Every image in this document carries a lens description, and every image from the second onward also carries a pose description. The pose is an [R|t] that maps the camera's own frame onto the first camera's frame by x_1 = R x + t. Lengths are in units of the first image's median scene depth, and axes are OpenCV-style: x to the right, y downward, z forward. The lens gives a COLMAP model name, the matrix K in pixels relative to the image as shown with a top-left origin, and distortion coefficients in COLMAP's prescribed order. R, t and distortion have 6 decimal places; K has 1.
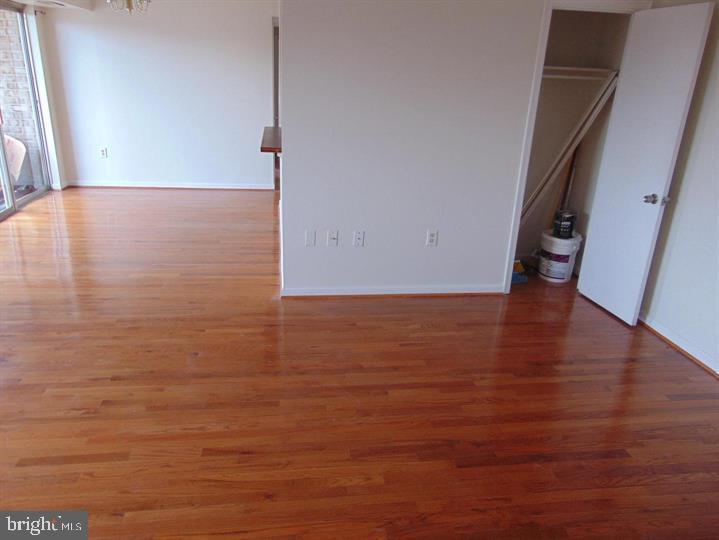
lens RADIAL K [[531.8, 0, 355.6], [0, 531.8, 266.4], [0, 0, 1]] dist [0.000035, 0.005747]
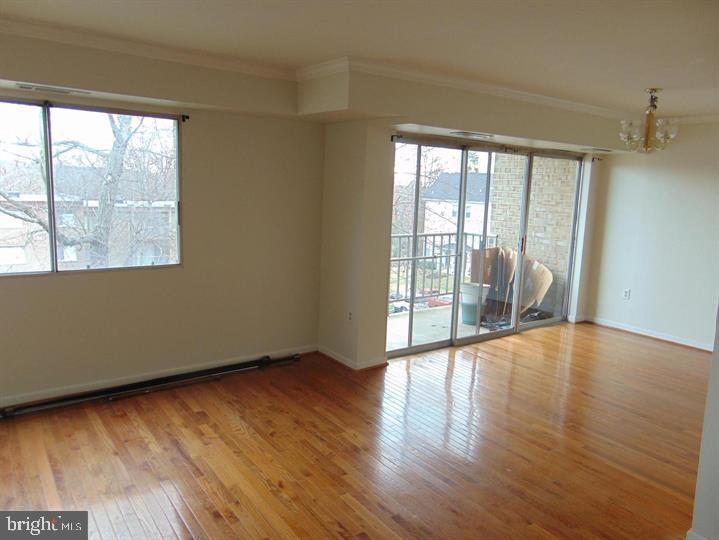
lens RADIAL K [[531.8, 0, 355.6], [0, 531.8, 266.4], [0, 0, 1]] dist [0.000035, 0.005747]
pose [[0.465662, 0.106853, -0.878488, 0.136097], [-0.322947, 0.944742, -0.056274, -0.061358], [0.823932, 0.309910, 0.474439, 0.170437]]
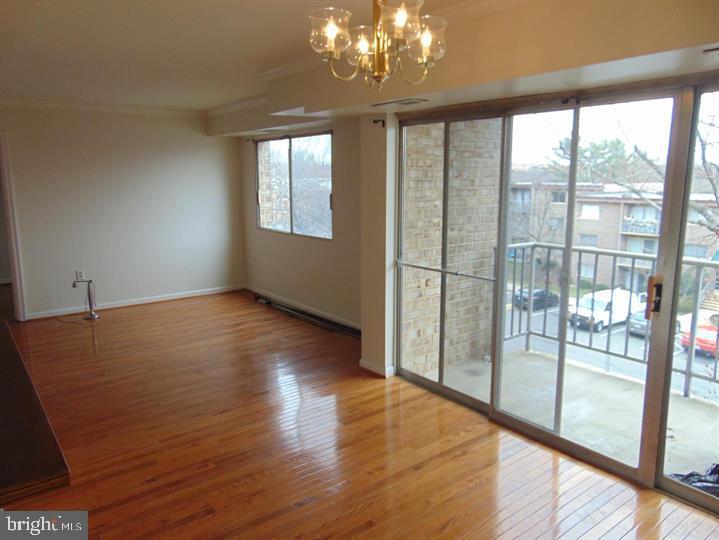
lens RADIAL K [[540.9, 0, 354.2], [0, 540.9, 270.1], [0, 0, 1]] dist [0.006661, 0.007098]
pose [[-0.875418, 0.050423, -0.480730, -0.158247], [-0.194809, 0.873392, 0.446358, -0.427850], [0.442373, 0.484400, -0.754760, 1.104055]]
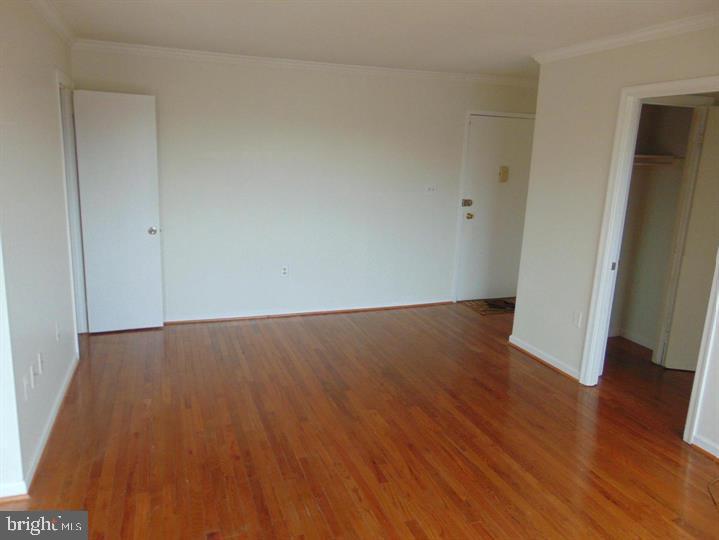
lens RADIAL K [[531.8, 0, 355.6], [0, 531.8, 266.4], [0, 0, 1]] dist [0.000035, 0.005747]
pose [[-0.192678, -0.253140, 0.948048, -0.492496], [0.294602, 0.906658, 0.301962, -0.175752], [-0.935994, 0.337478, -0.100118, 0.396374]]
